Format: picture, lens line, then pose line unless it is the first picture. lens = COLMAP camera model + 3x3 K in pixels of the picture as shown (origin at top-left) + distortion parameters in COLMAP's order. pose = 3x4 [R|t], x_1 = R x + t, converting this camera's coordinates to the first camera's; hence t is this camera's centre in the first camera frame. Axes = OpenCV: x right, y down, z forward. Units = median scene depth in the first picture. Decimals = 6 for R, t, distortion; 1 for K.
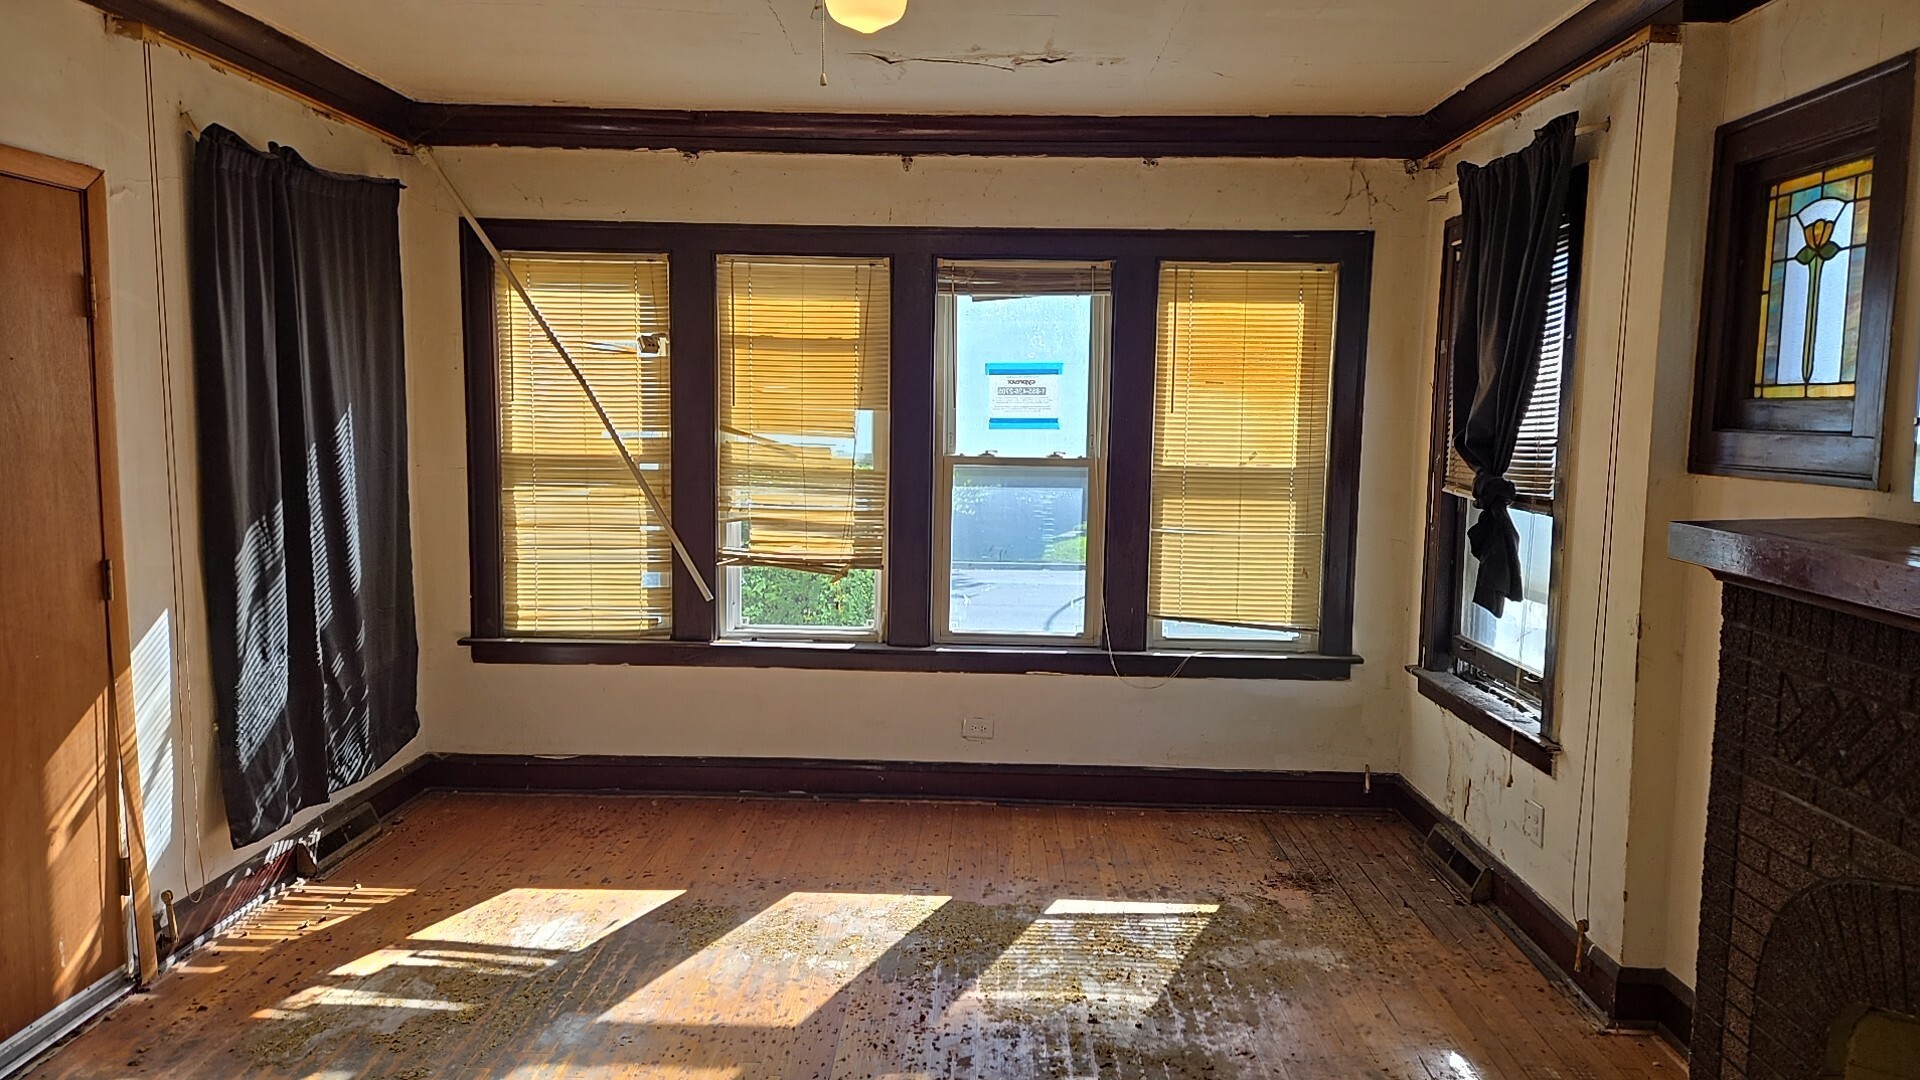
lens RADIAL K [[1269.2, 0, 946.3], [0, 1269.2, 539.9], [0, 0, 1]] dist [0.064692, -0.050034]
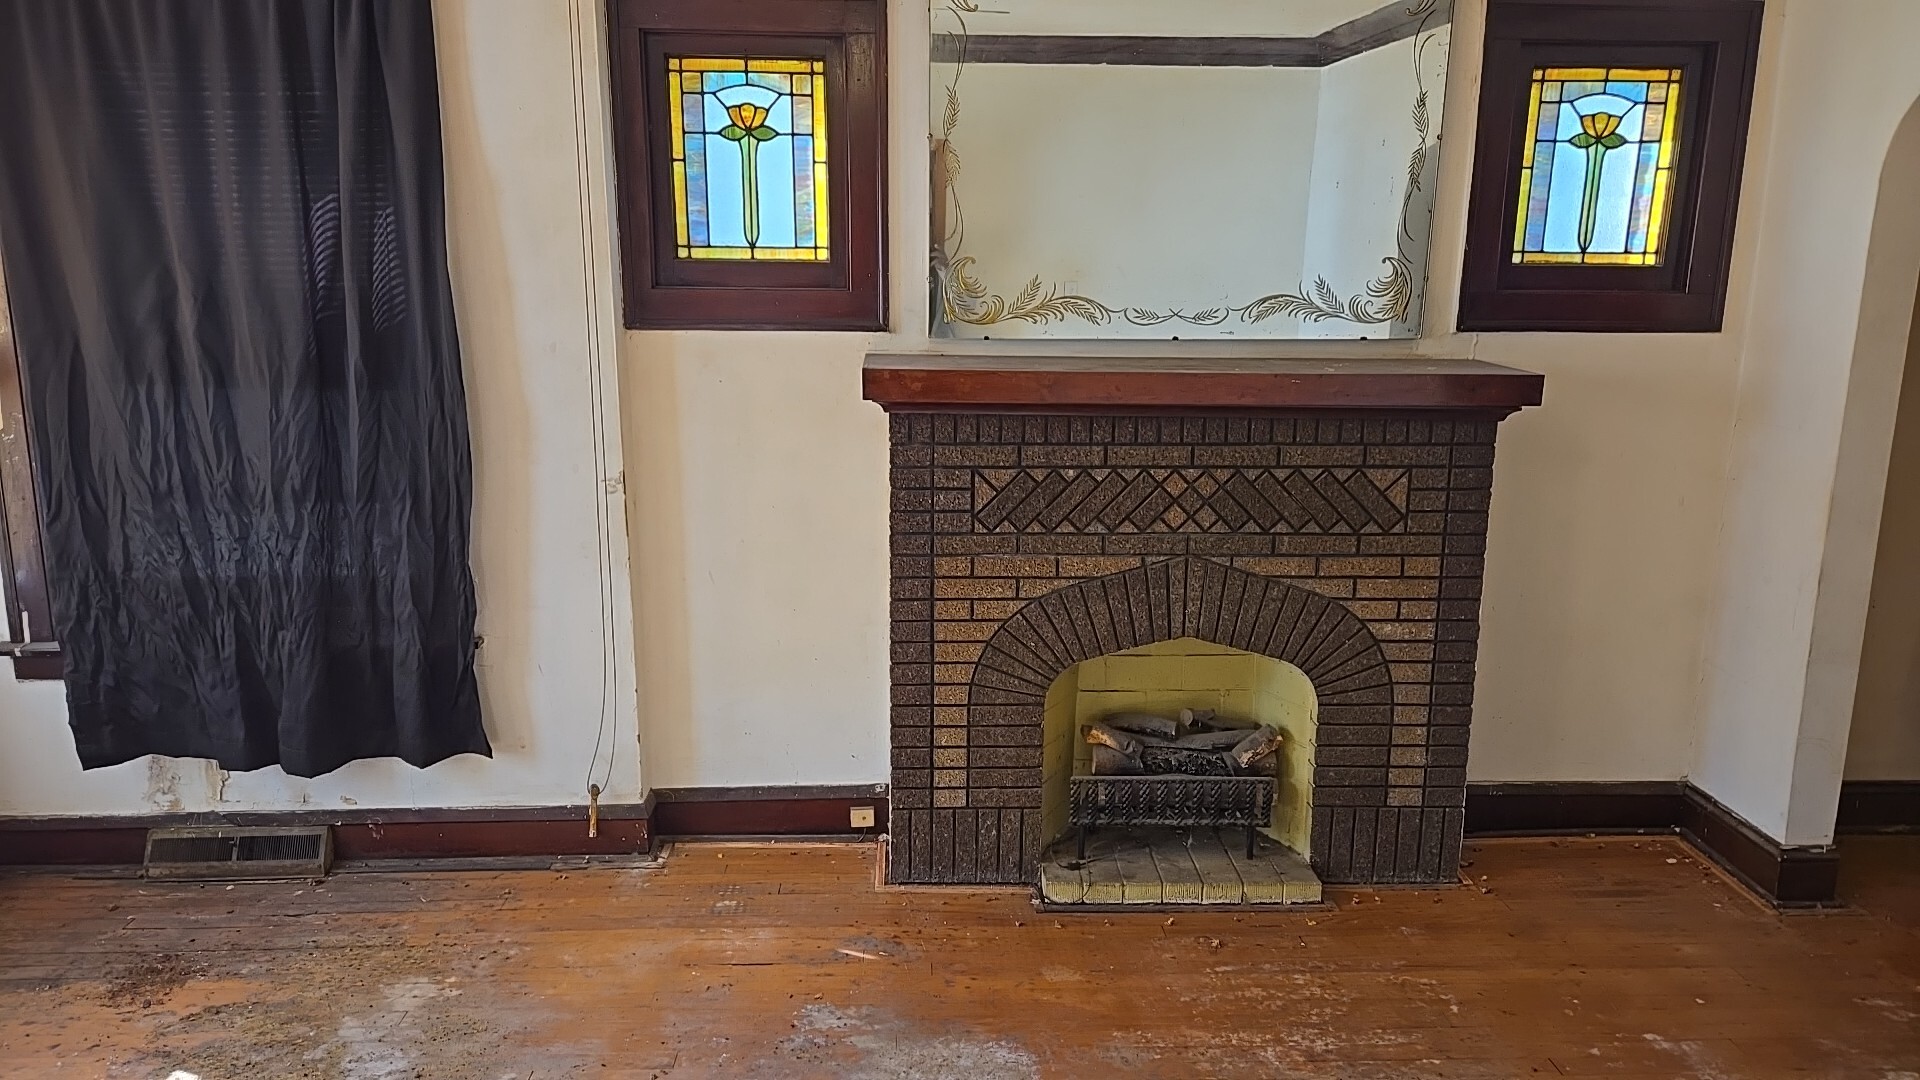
lens RADIAL K [[1269.2, 0, 945.3], [0, 1269.2, 542.6], [0, 0, 1]] dist [0.064692, -0.050034]
pose [[-0.051662, -0.205960, 0.977196, -0.510971], [0.098744, 0.972654, 0.210224, -0.080102], [-0.993771, 0.107353, -0.029912, 0.834354]]
